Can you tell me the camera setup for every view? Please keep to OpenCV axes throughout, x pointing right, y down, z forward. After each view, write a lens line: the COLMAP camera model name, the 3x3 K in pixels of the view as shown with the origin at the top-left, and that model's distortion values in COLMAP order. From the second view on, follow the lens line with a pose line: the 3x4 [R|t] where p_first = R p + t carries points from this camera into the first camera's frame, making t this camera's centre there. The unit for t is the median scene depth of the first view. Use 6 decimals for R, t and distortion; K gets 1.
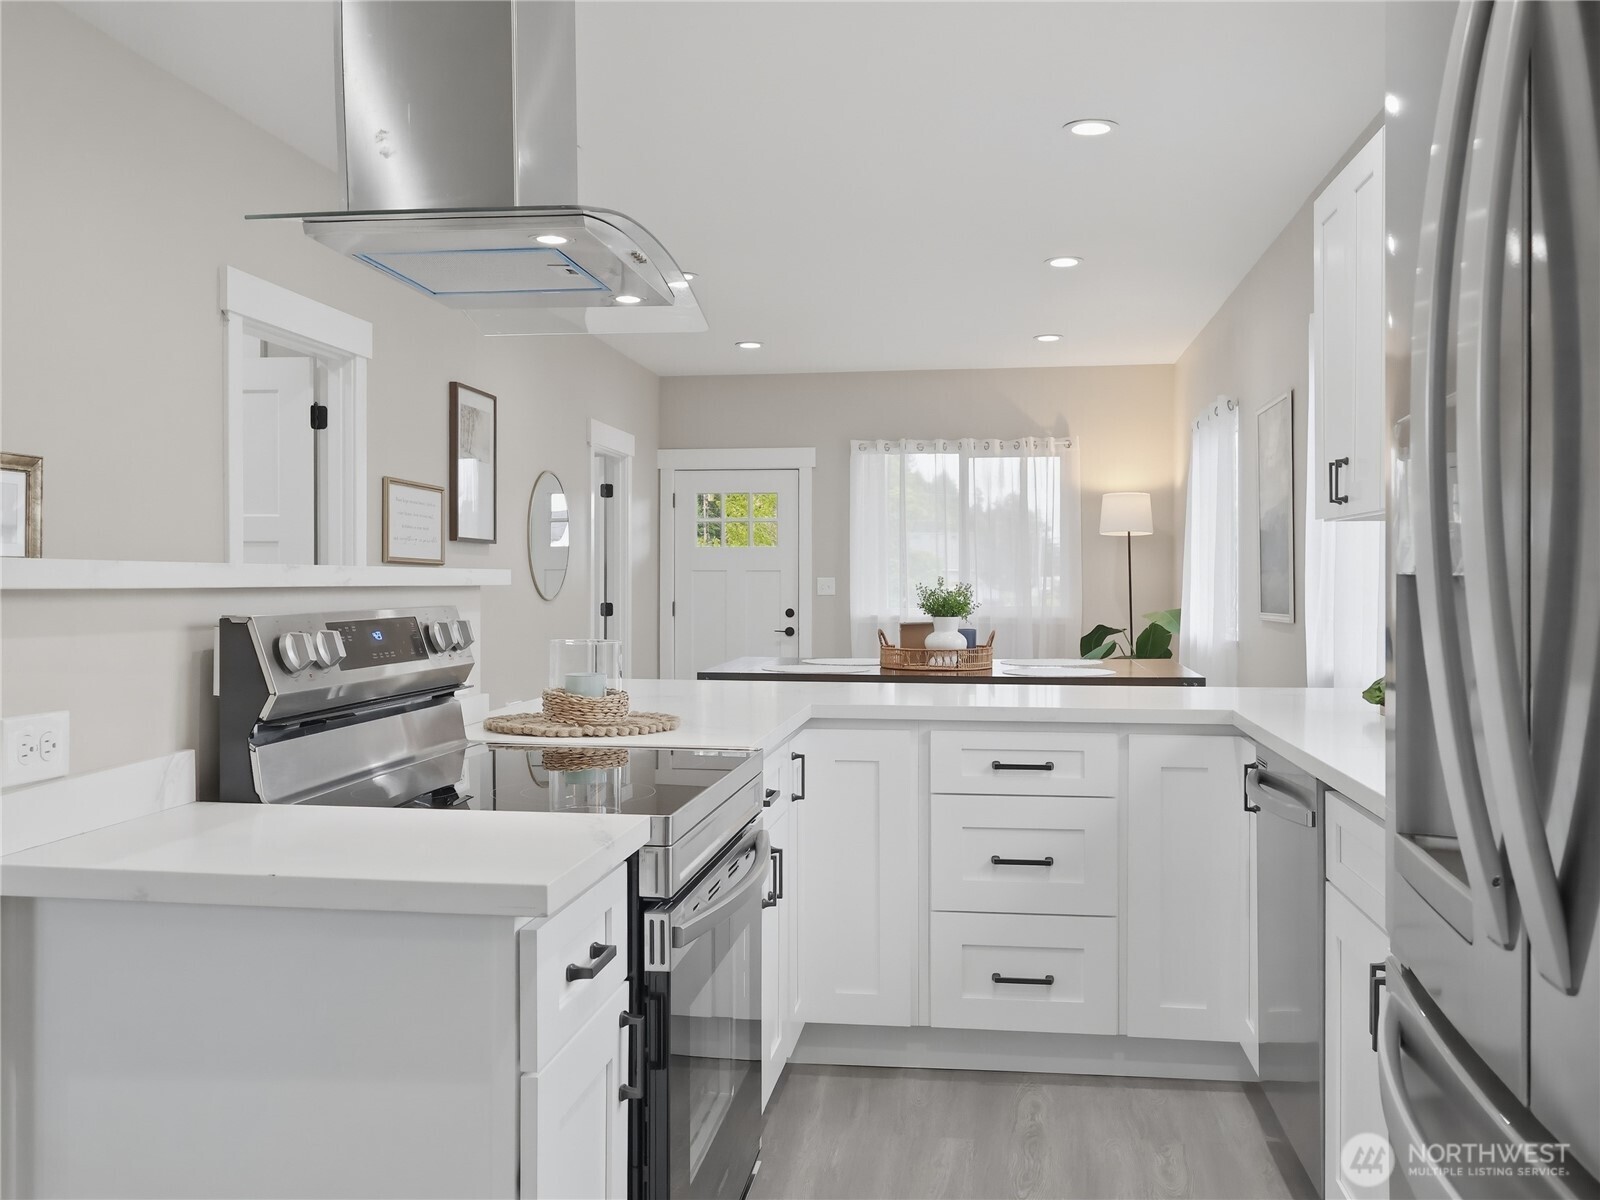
lens RADIAL K [[1442.2, 0, 799.5], [0, 1442.2, 595.1], [0, 0, 1]] dist [0.010044, 0.001658]
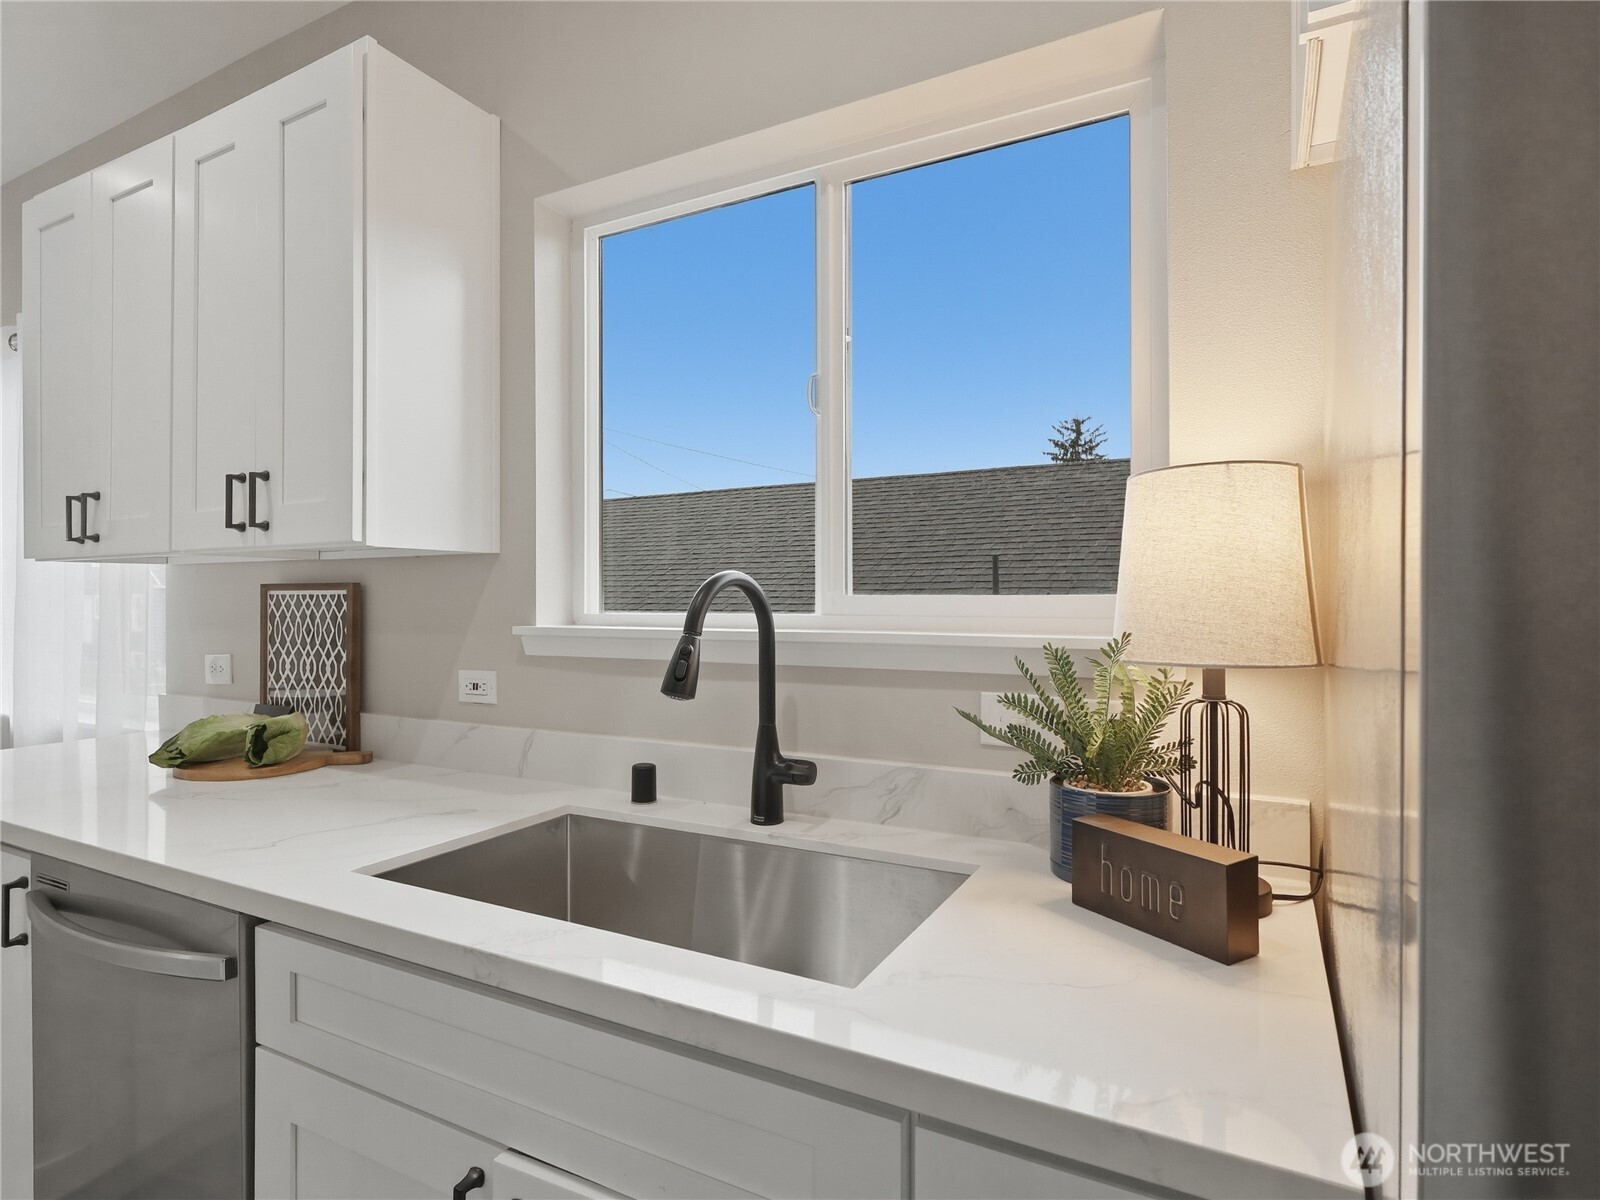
lens RADIAL K [[853.7, 0, 797.6], [0, 853.7, 616.3], [0, 0, 1]] dist [-0.003935, -0.000929]
pose [[0.359958, -0.000078, 0.932968, 0.046015], [0.014954, 0.999872, -0.005686, -0.009133], [-0.932849, 0.015999, 0.359913, 0.421055]]
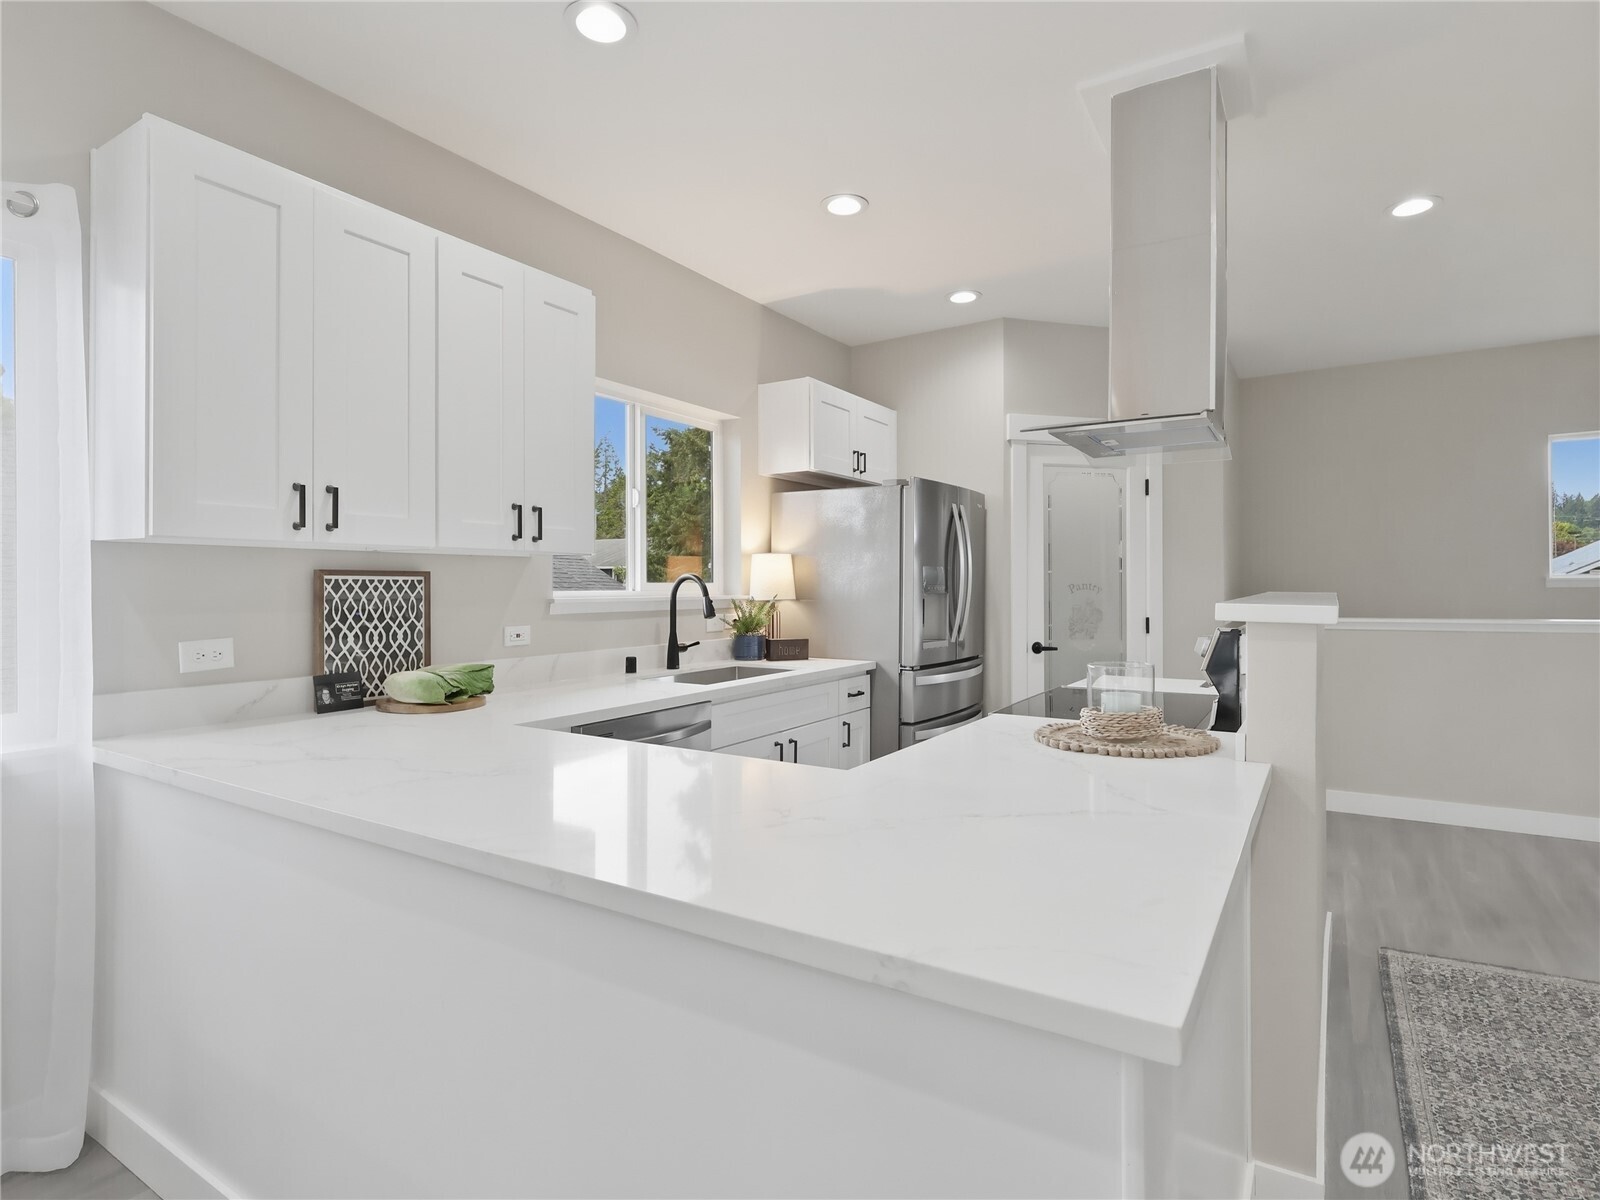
lens RADIAL K [[853.7, 0, 797.3], [0, 853.7, 589.6], [0, 0, 1]] dist [-0.003935, -0.000929]
pose [[-0.911262, -0.008353, 0.411742, -0.058702], [0.003621, 0.999593, 0.028293, -0.026360], [-0.411811, 0.027273, -0.910861, 0.947176]]
